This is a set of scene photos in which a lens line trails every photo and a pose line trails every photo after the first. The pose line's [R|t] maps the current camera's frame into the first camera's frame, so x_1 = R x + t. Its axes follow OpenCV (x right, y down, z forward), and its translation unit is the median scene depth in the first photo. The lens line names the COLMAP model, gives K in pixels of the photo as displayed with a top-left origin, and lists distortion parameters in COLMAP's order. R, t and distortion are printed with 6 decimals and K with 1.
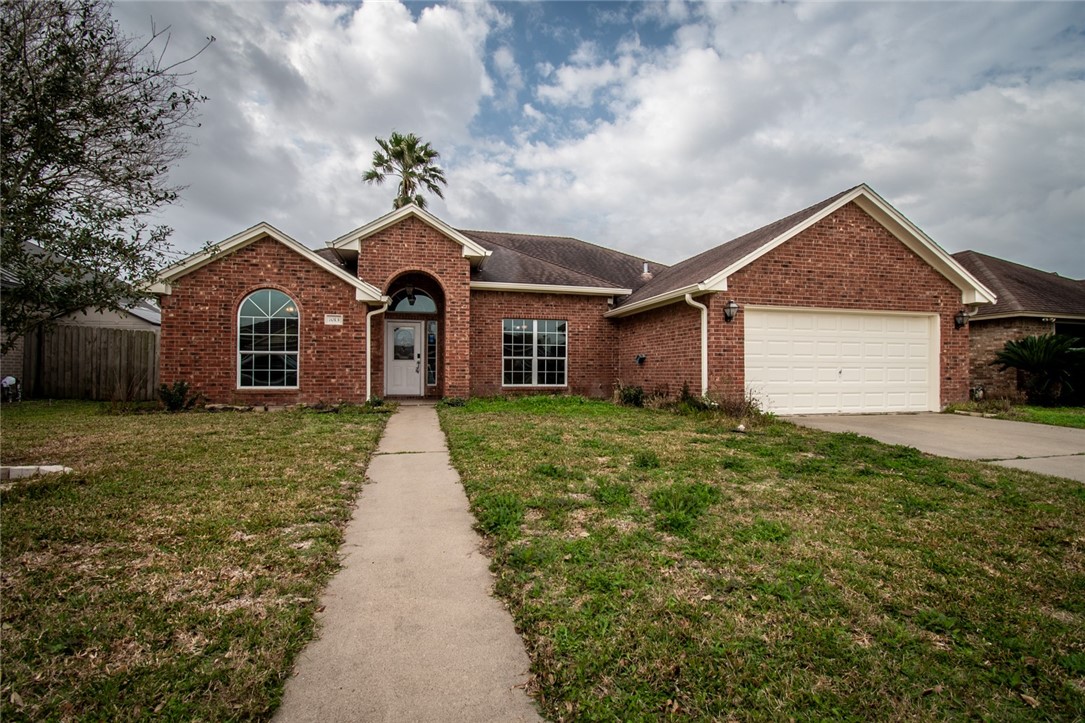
lens RADIAL K [[482.4, 0, 540.5], [0, 482.4, 362.0], [0, 0, 1]] dist [0.004458, -0.001113]
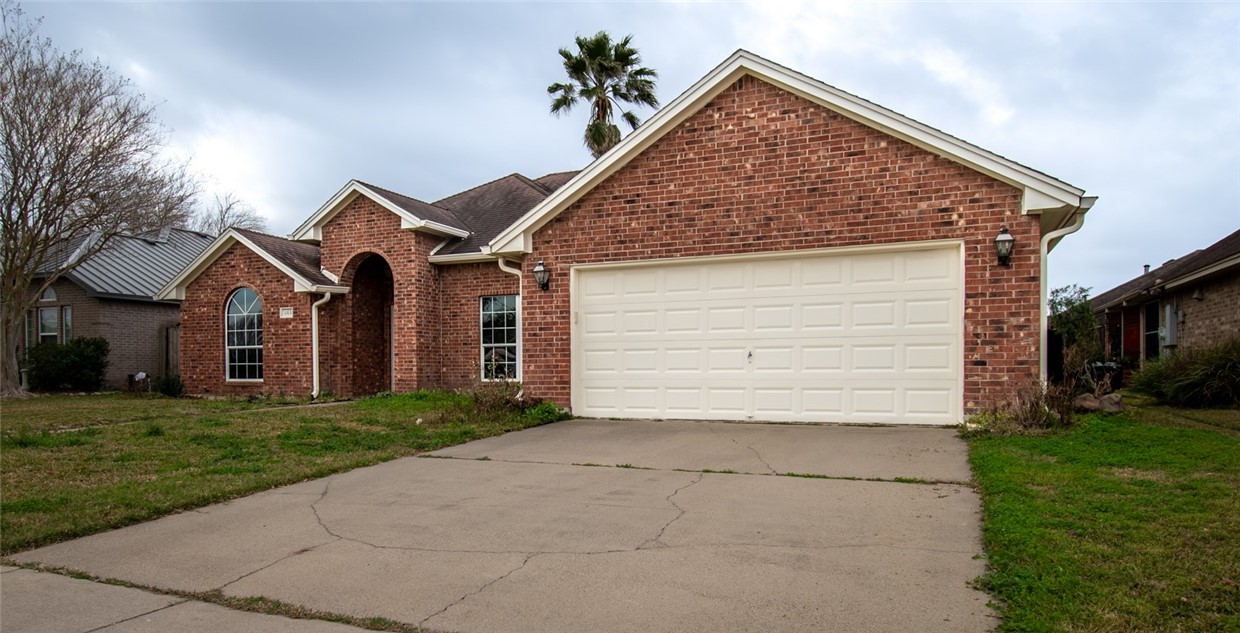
lens RADIAL K [[868.3, 0, 618.8], [0, 868.3, 374.6], [0, 0, 1]] dist [0.012125, 0.000361]
pose [[0.777197, -0.006007, -0.629228, 1.237045], [0.020286, 0.999674, 0.015512, 0.026596], [0.628930, -0.024820, 0.777066, 0.024576]]
